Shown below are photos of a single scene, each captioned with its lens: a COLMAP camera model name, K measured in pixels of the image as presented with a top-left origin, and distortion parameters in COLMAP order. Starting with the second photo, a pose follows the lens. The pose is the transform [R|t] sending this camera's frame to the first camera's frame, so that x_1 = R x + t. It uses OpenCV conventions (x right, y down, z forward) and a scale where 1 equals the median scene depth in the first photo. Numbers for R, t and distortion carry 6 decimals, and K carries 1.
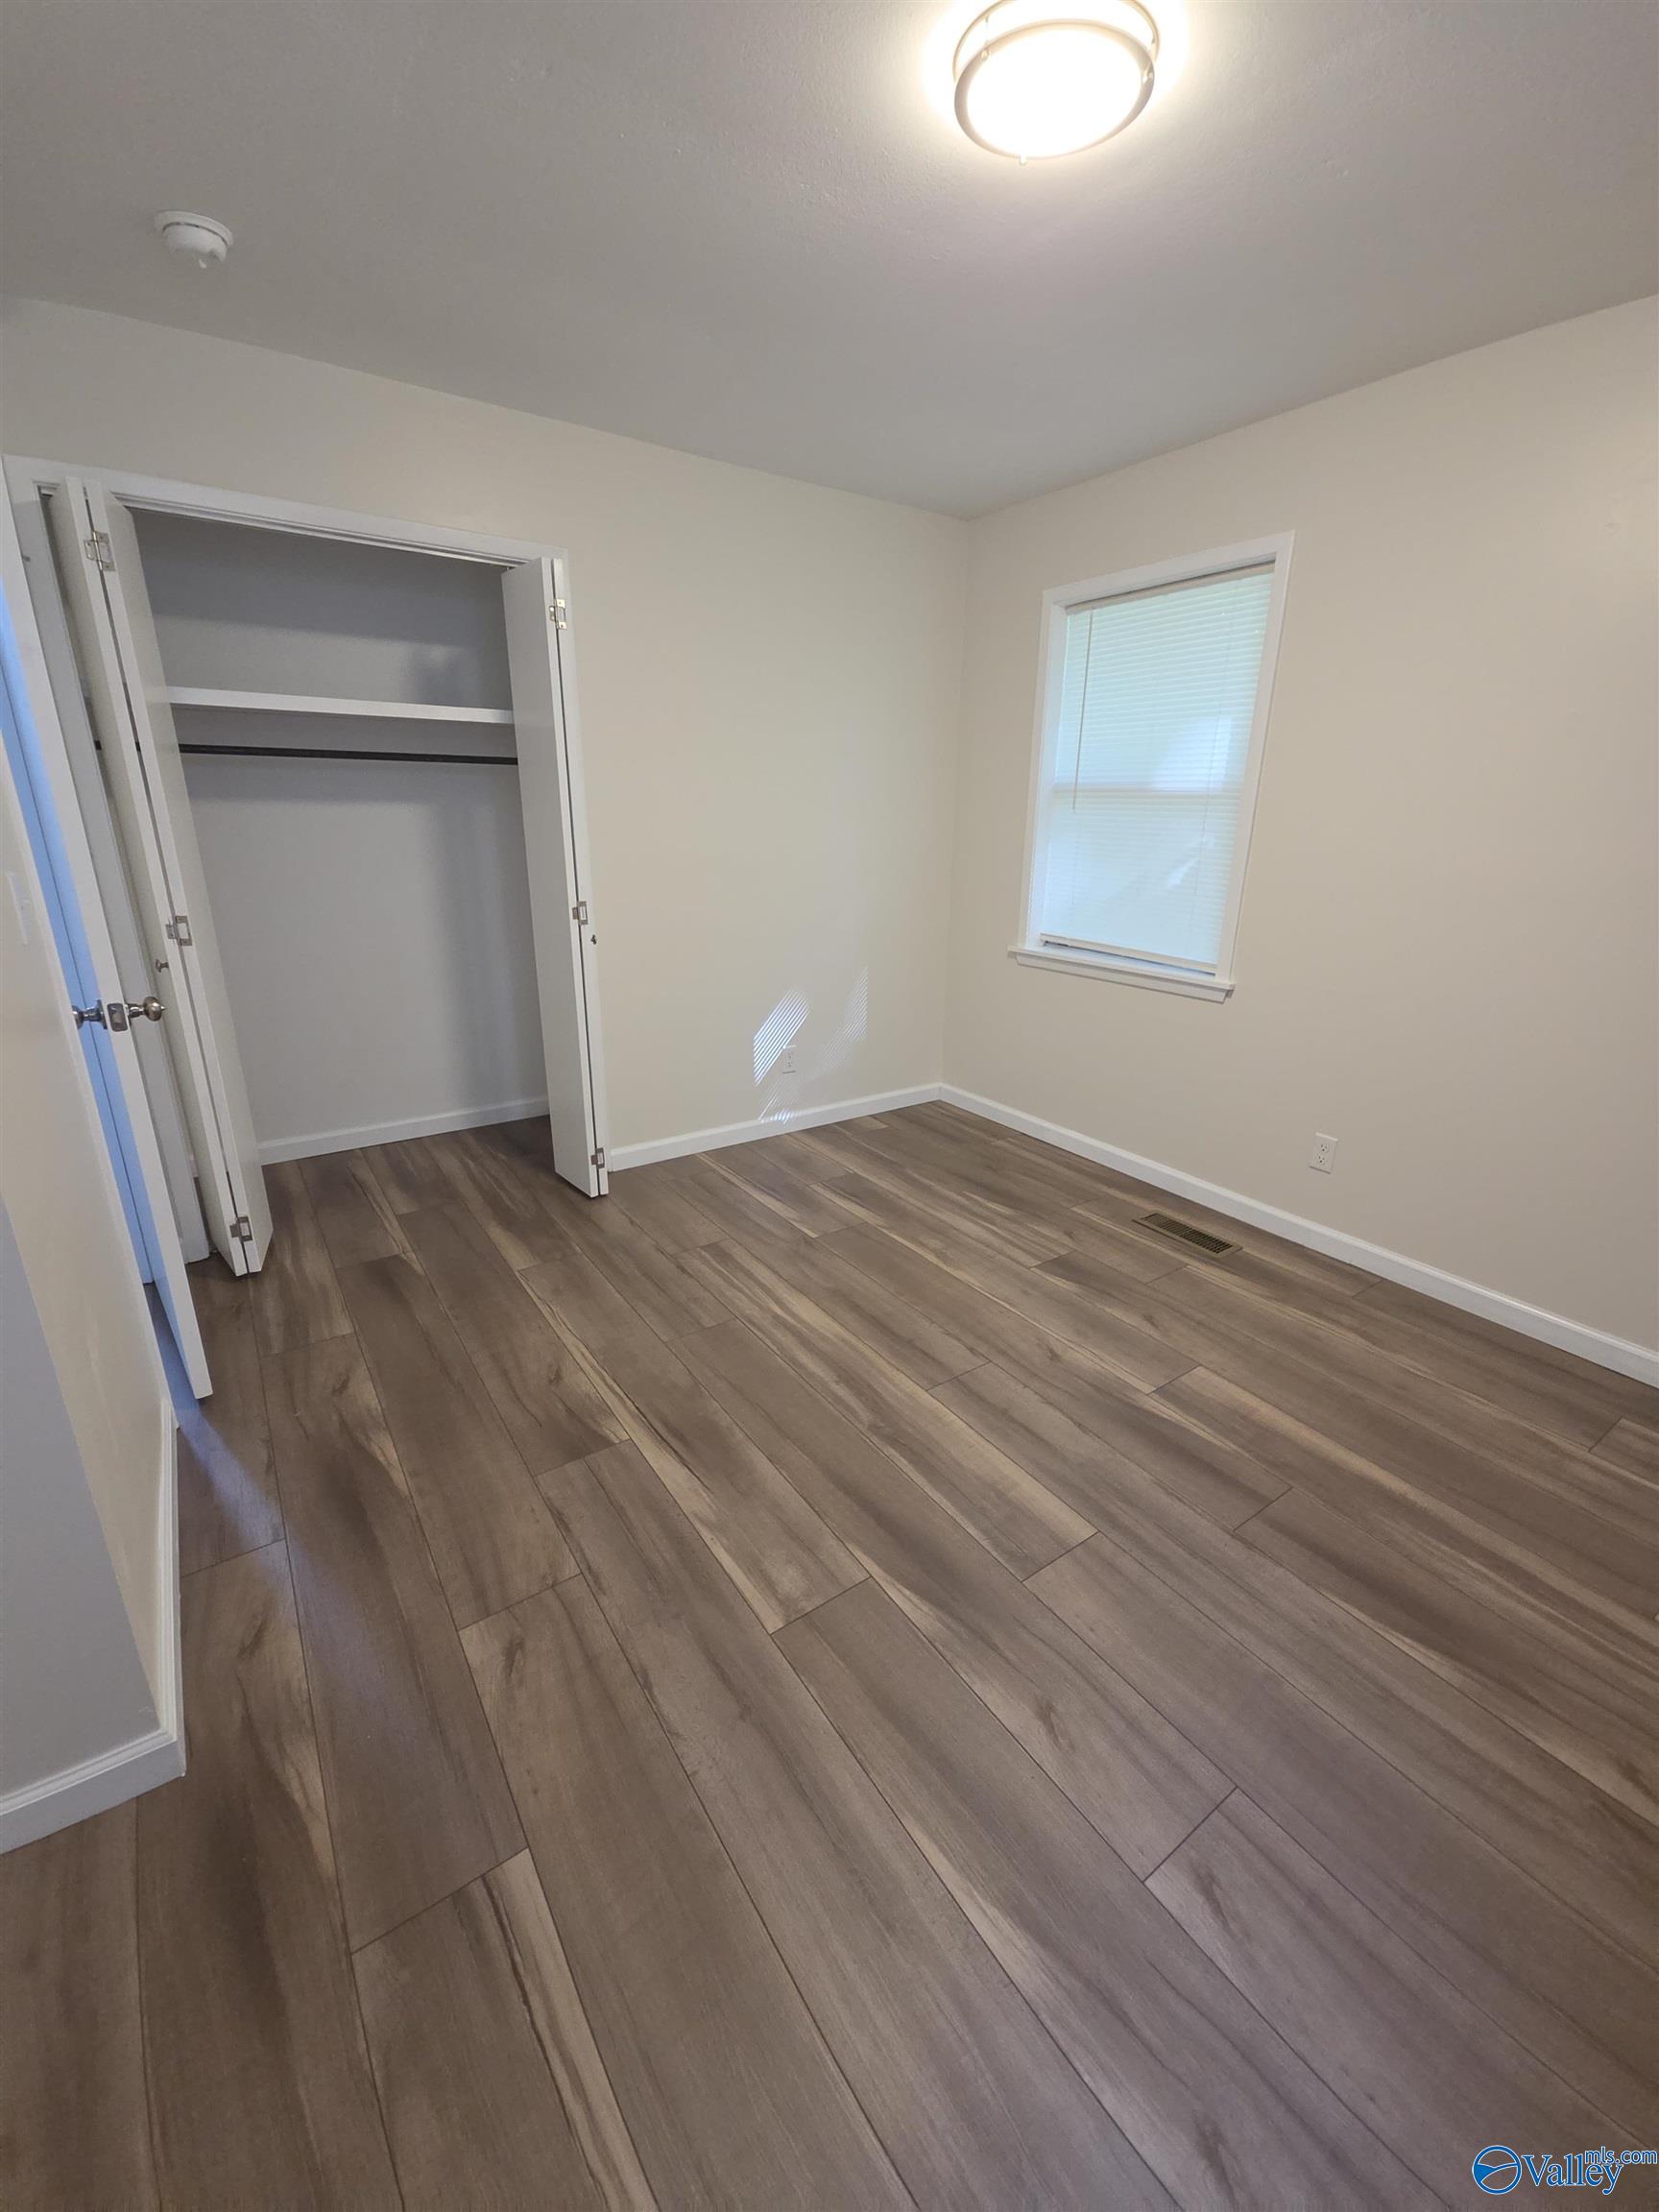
lens RADIAL K [[909.1, 0, 835.4], [0, 909.1, 1110.6], [0, 0, 1]] dist [0.004361, -0.004568]
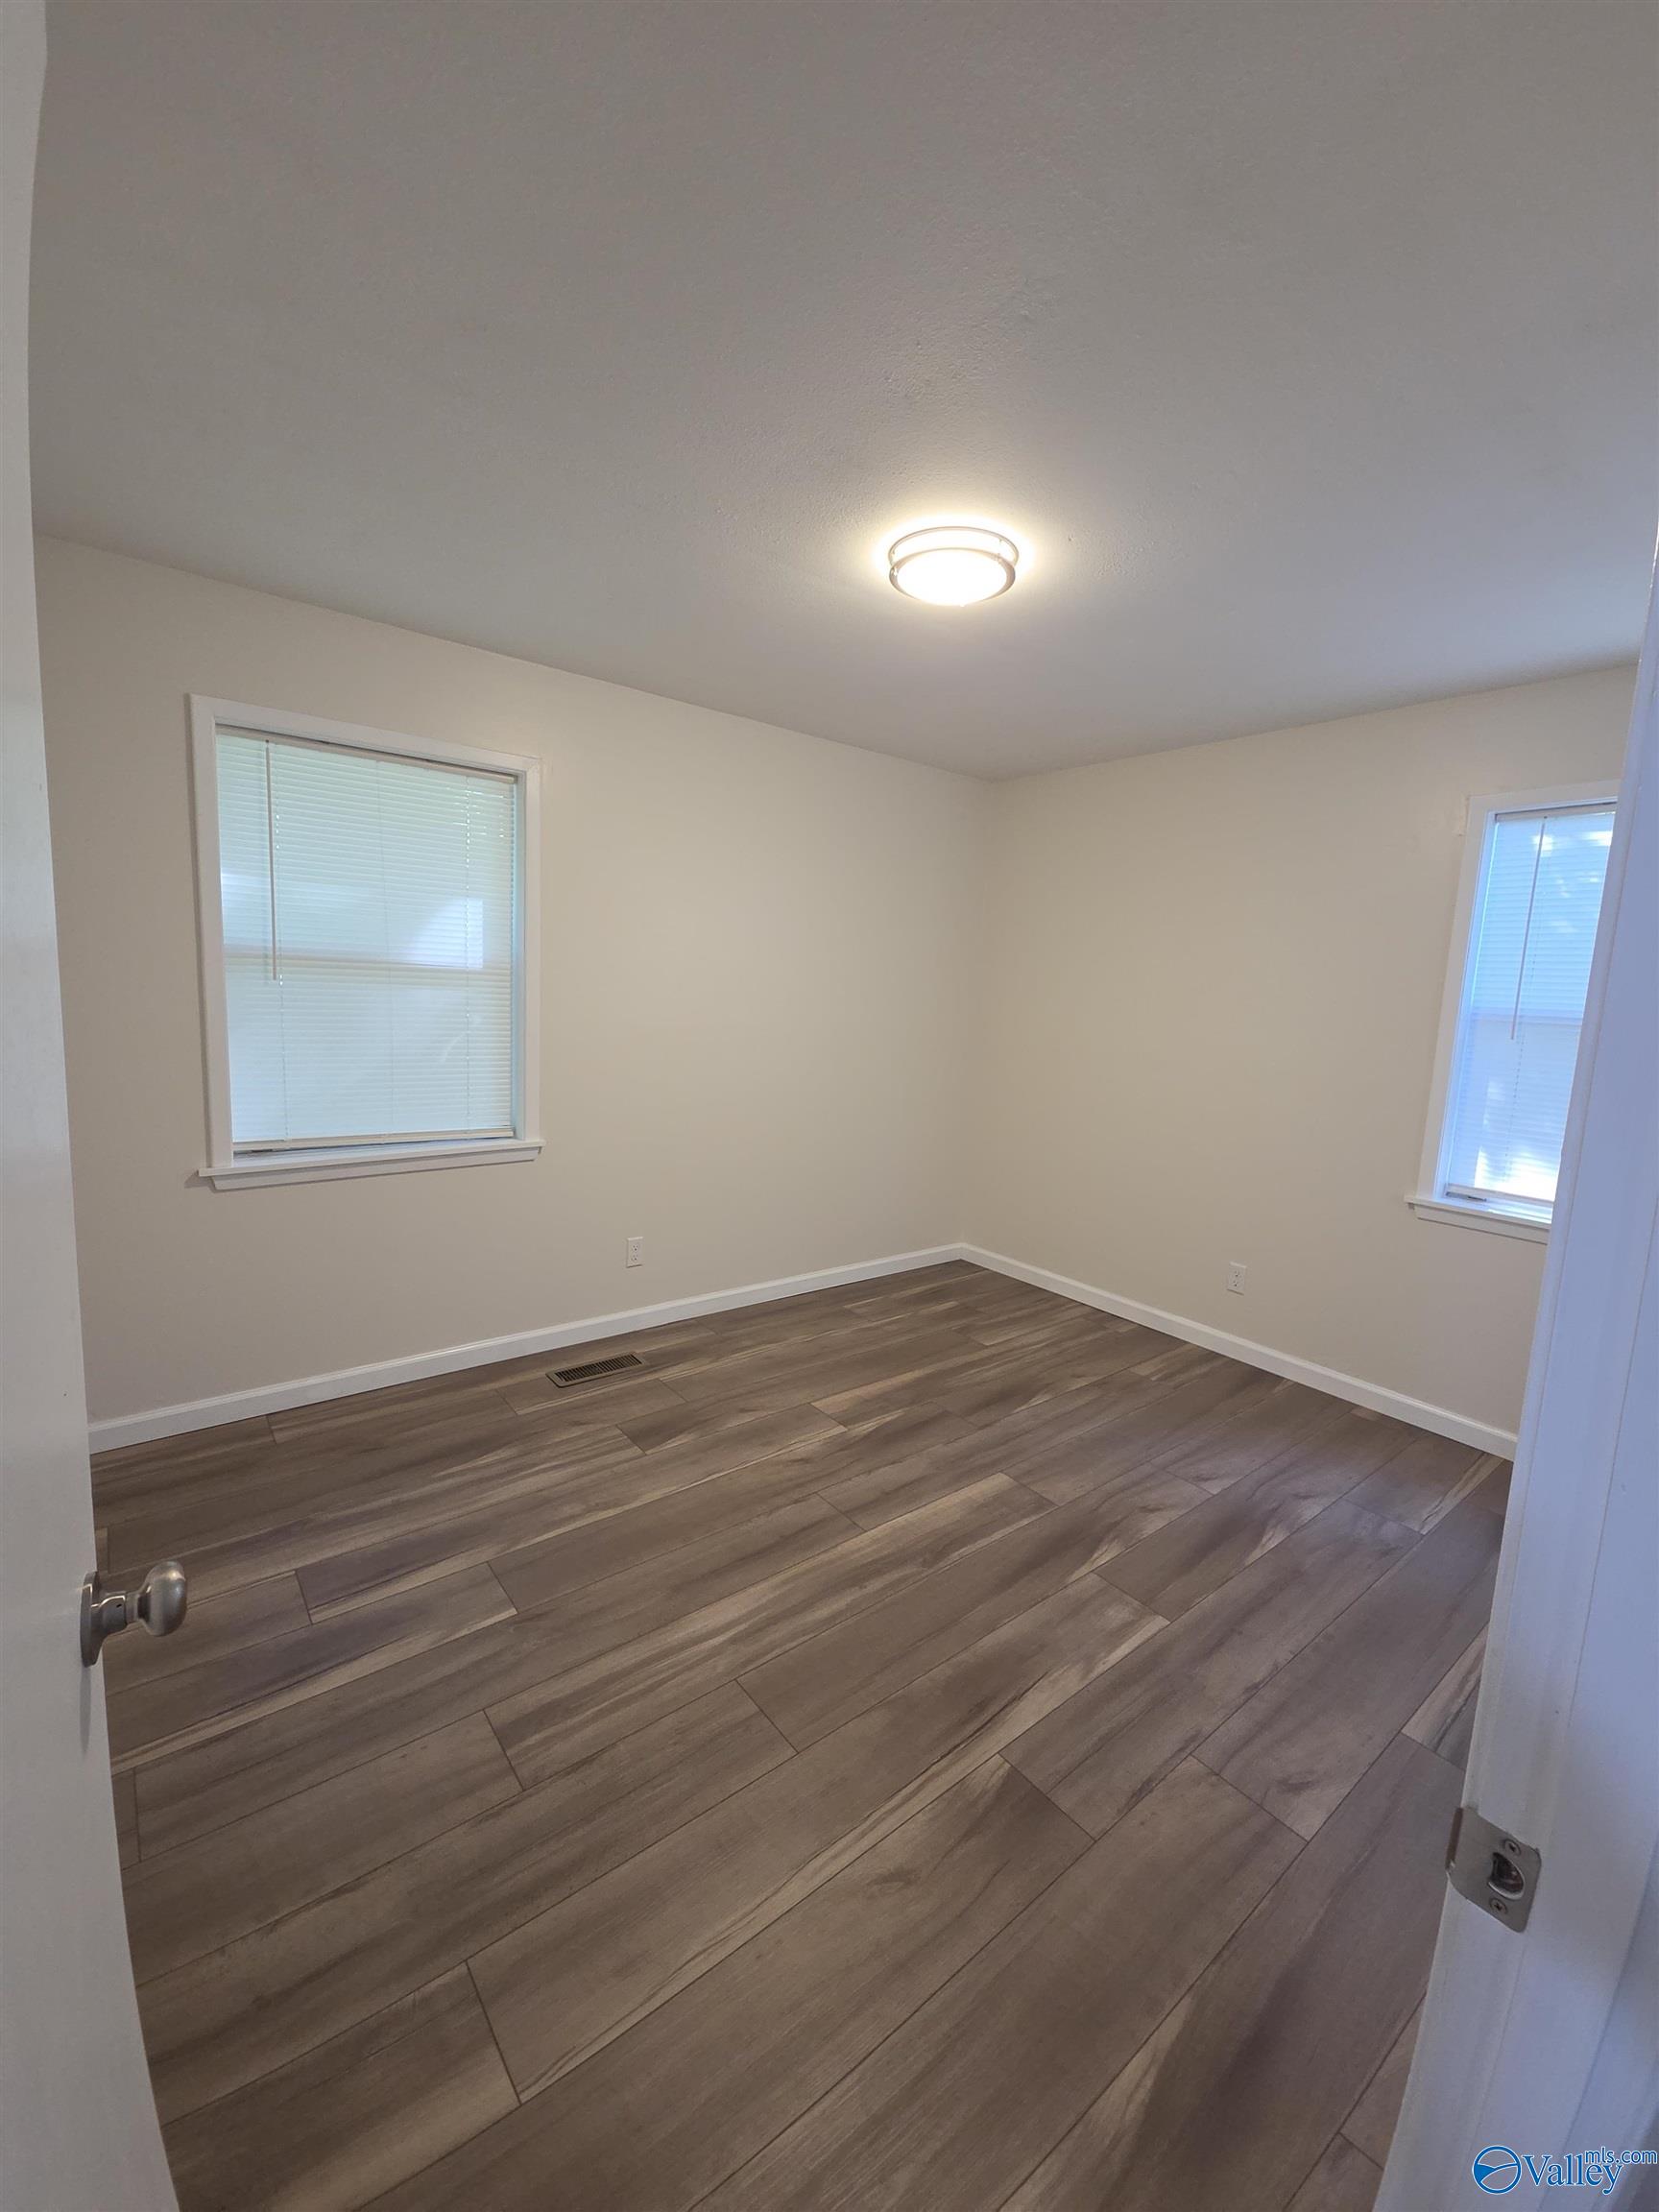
lens RADIAL K [[909.1, 0, 838.5], [0, 909.1, 1107.8], [0, 0, 1]] dist [0.004361, -0.004568]
pose [[-0.080700, -0.157199, 0.984264, -0.860133], [0.274427, 0.945816, 0.173559, -0.353607], [-0.958216, 0.284115, -0.033188, 0.908216]]
